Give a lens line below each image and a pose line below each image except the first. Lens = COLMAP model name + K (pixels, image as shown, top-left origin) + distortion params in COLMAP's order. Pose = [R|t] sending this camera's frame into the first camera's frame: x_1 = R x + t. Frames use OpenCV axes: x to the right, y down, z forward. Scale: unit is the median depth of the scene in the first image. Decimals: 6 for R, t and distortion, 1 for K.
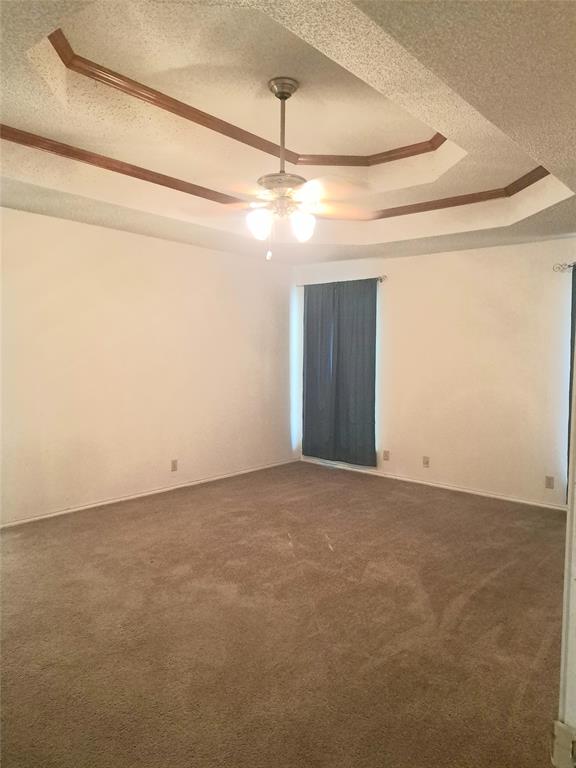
lens RADIAL K [[563.4, 0, 287.4], [0, 563.4, 383.8], [0, 0, 1]] dist [0.014751, 0.001366]
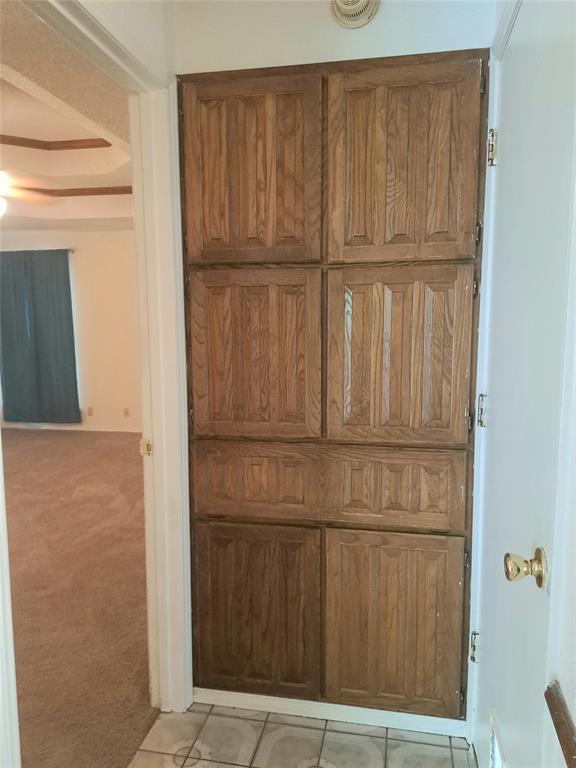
lens RADIAL K [[563.4, 0, 287.9], [0, 563.4, 387.1], [0, 0, 1]] dist [0.014751, 0.001366]
pose [[0.871795, -0.077818, 0.483651, -0.028853], [0.048782, 0.996185, 0.072353, 0.029337], [-0.487437, -0.039483, 0.872265, -0.248061]]
